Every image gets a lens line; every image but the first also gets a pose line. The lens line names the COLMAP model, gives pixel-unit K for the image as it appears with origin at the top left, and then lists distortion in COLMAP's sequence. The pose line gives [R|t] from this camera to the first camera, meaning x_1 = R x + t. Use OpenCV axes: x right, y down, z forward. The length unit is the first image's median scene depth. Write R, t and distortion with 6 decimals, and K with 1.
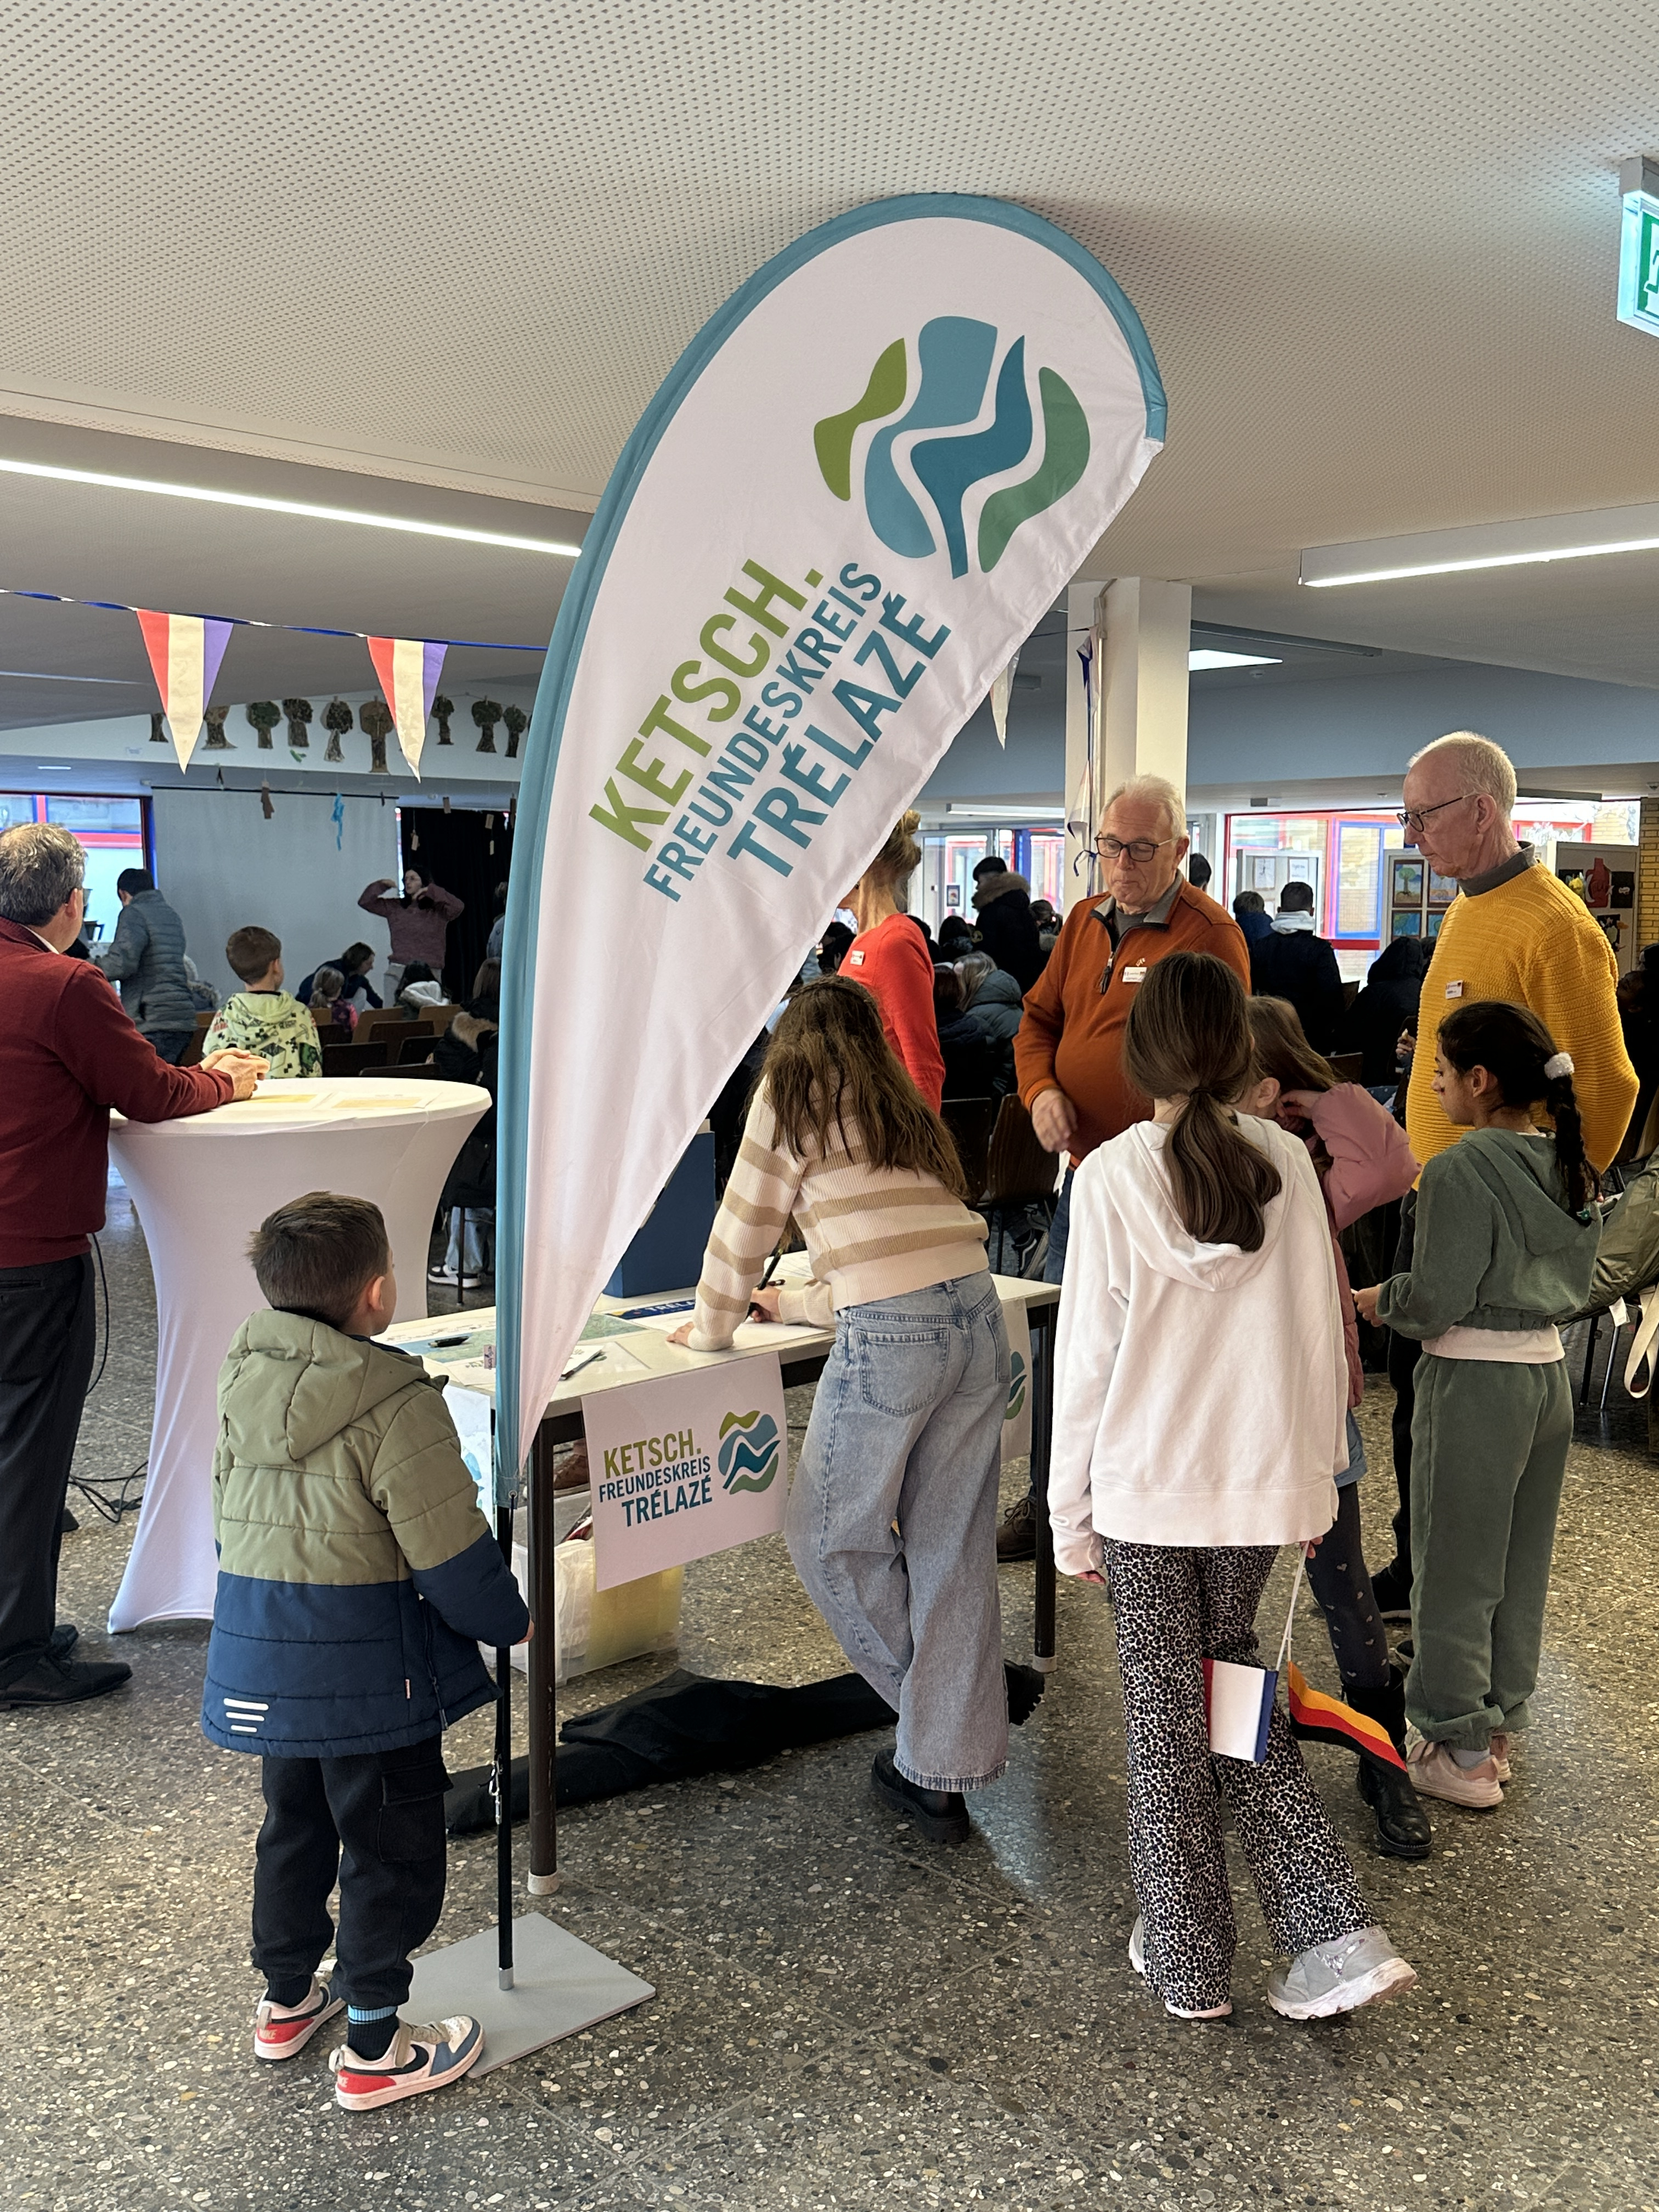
lens RADIAL K [[2092.0, 0, 829.5], [0, 2092.0, 1106.0], [0, 0, 1]] dist [0.104097, -0.119211]
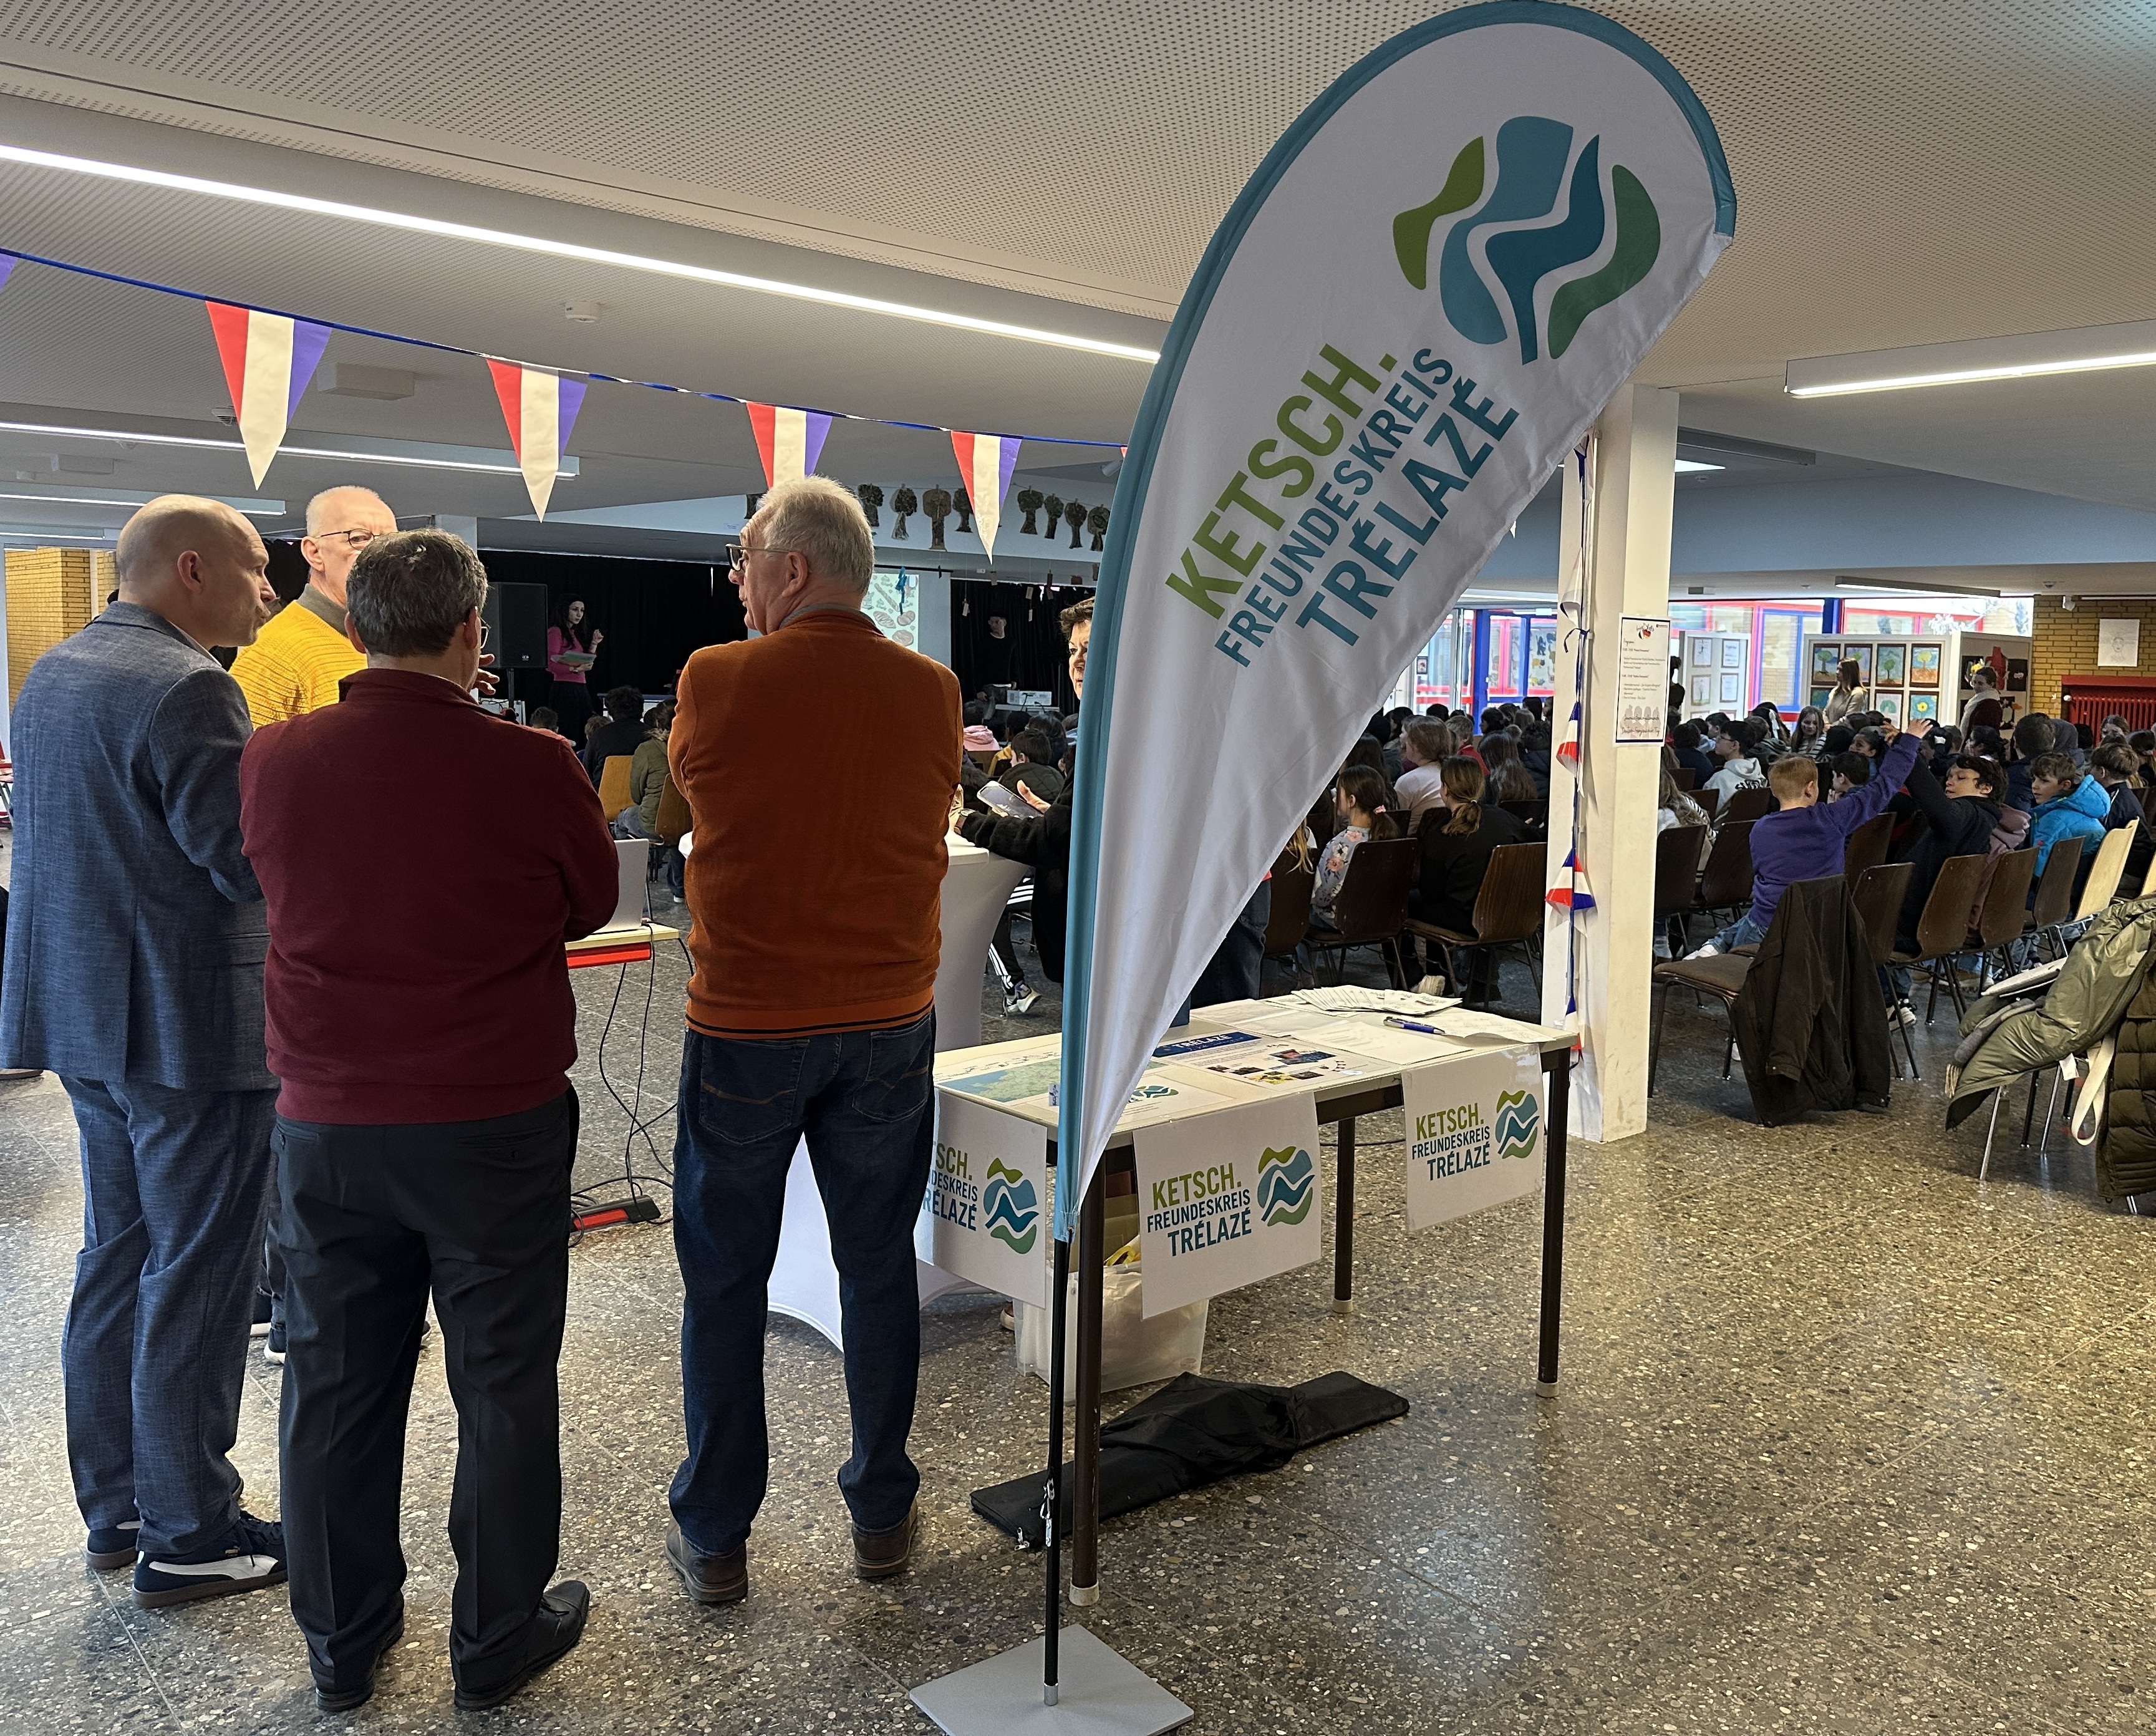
lens RADIAL K [[1724.9, 0, 1204.5], [0, 1724.9, 773.1], [0, 0, 1]] dist [0.059382, -0.008187]
pose [[0.998979, 0.023712, -0.038463, -0.054137], [-0.025103, 0.999034, -0.036079, -0.011631], [0.037570, 0.037008, 0.998608, 0.126201]]
